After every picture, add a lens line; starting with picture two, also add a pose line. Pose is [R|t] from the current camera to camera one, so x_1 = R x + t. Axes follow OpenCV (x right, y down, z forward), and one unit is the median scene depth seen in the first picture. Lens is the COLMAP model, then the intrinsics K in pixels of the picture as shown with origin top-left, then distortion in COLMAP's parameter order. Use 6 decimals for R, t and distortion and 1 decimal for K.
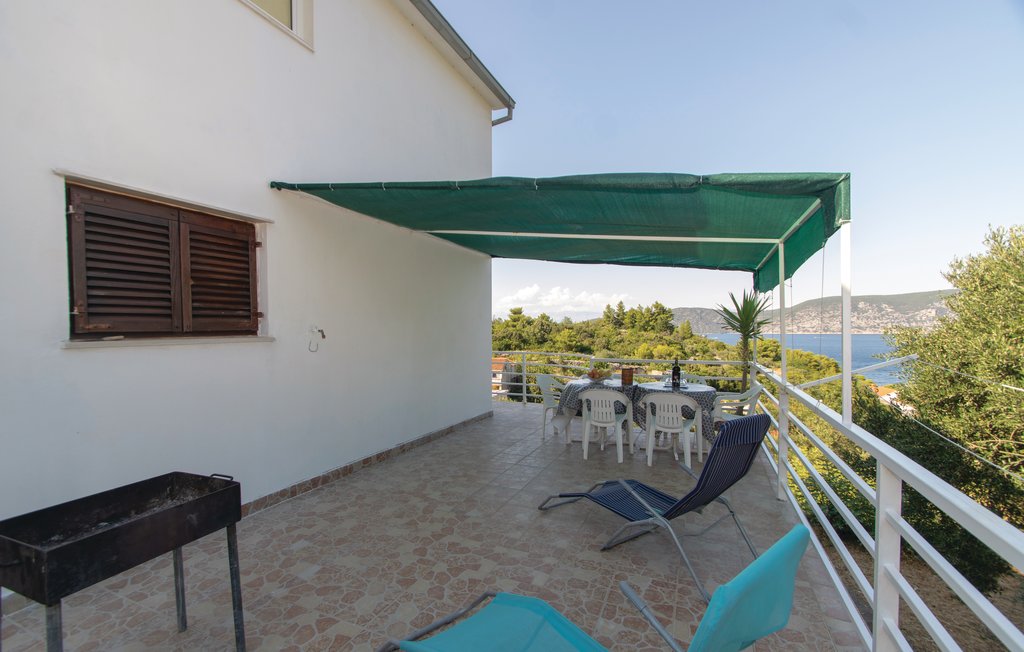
lens RADIAL K [[447.4, 0, 512.9], [0, 447.4, 341.1], [0, 0, 1]] dist [0.000623, -0.000038]
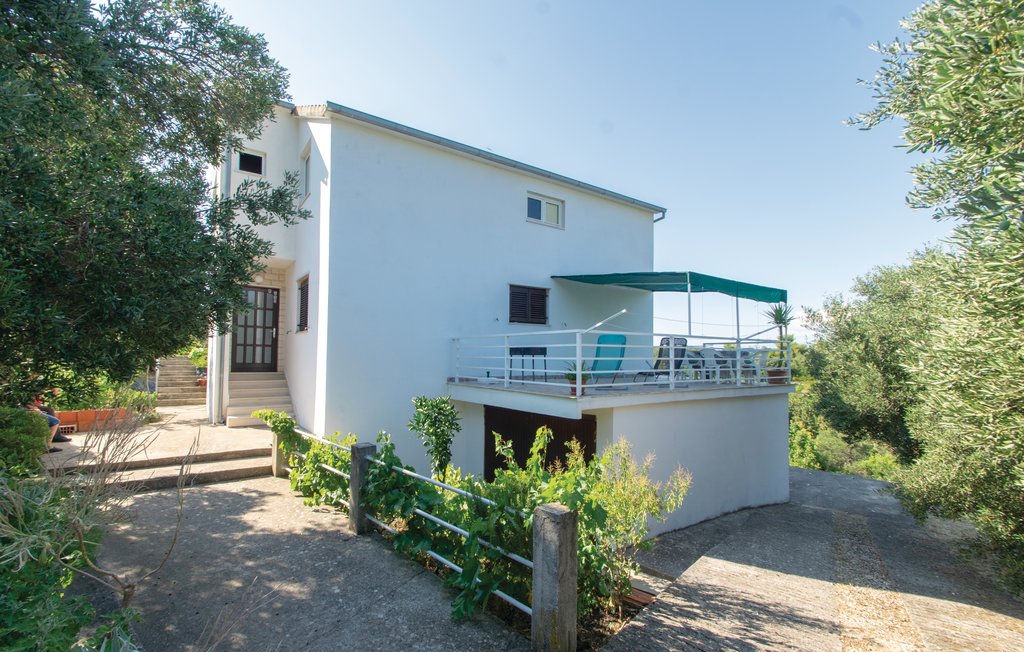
lens RADIAL K [[427.3, 0, 519.3], [0, 427.3, 336.2], [0, 0, 1]] dist [0.002829, -0.000055]
pose [[0.854414, -0.016392, -0.519334, 0.785772], [-0.024533, 0.997115, -0.071834, 0.277477], [0.519013, 0.074117, 0.851547, -1.579383]]
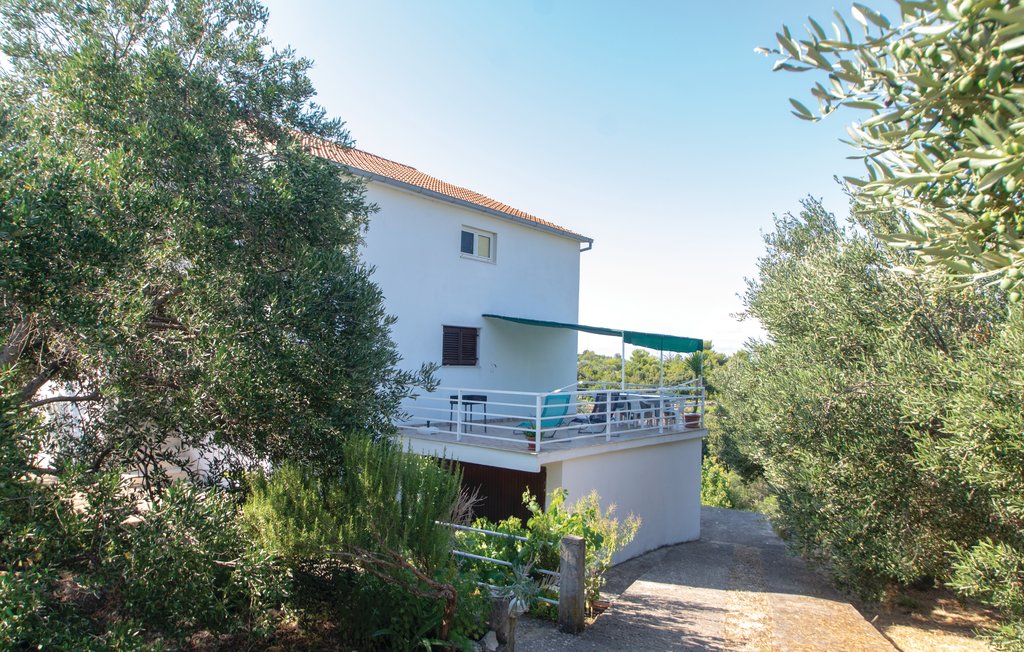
lens RADIAL K [[608.1, 0, 512.0], [0, 608.1, 326.0], [0, 0, 1]] dist [-0.001808, -0.000237]
pose [[0.957185, 0.008345, -0.289357, 0.783264], [-0.035884, 0.995295, -0.089997, 0.076169], [0.287245, 0.096527, 0.952981, -2.683386]]
